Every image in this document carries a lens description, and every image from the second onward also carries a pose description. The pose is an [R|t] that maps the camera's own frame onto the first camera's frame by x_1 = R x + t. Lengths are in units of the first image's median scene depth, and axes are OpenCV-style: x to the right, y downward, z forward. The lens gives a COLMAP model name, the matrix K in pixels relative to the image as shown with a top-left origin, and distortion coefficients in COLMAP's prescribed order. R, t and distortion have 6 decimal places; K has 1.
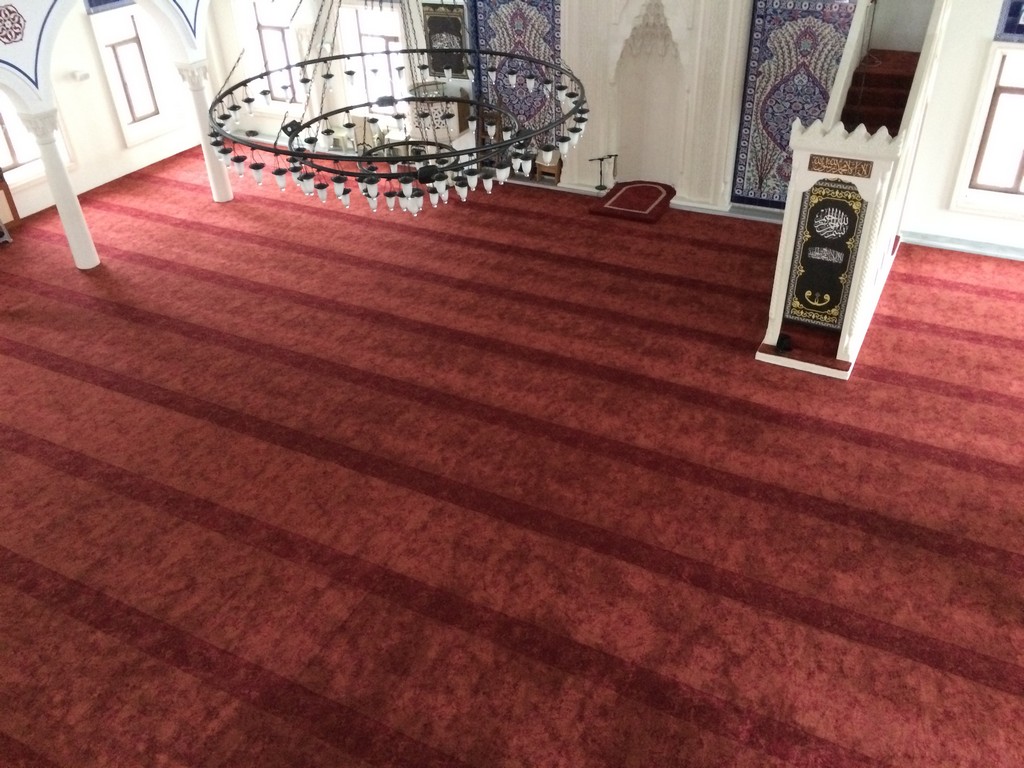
lens RADIAL K [[867.5, 0, 512.0], [0, 867.5, 384.0], [0, 0, 1]] dist [0.080085, -0.096945]
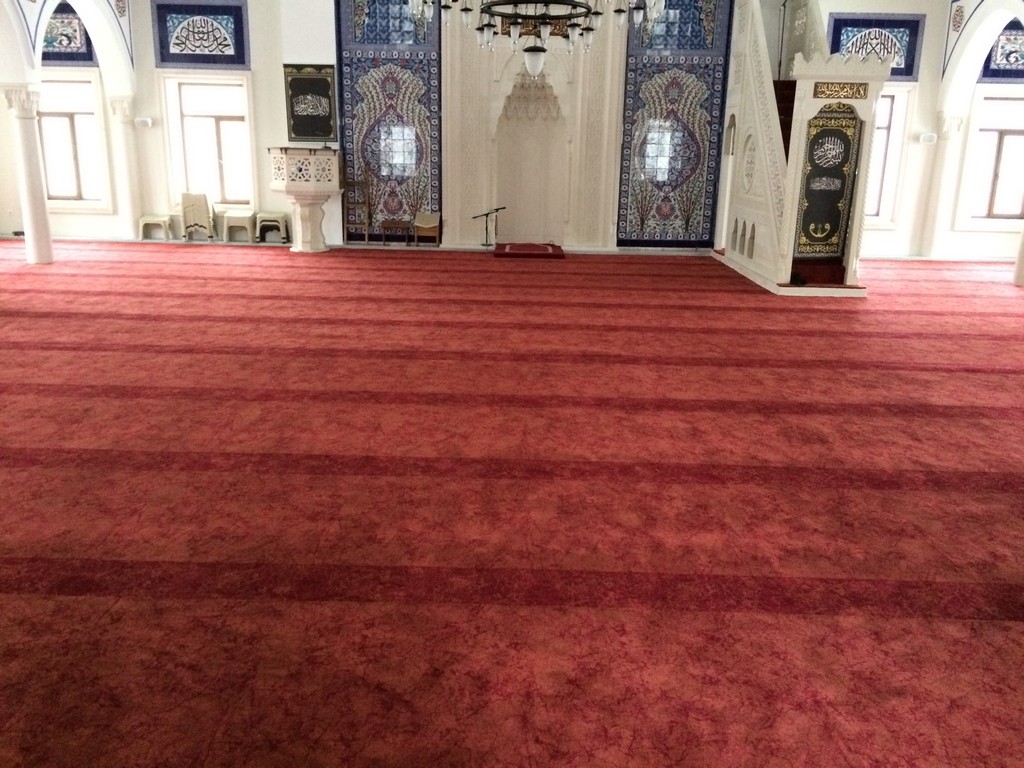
lens RADIAL K [[870.0, 0, 512.0], [0, 870.0, 384.0], [0, 0, 1]] dist [0.082039, -0.105889]
pose [[0.891978, -0.064422, 0.447466, -0.387251], [0.206424, 0.938627, -0.276349, 0.240335], [-0.402201, 0.338864, 0.850533, 0.242470]]
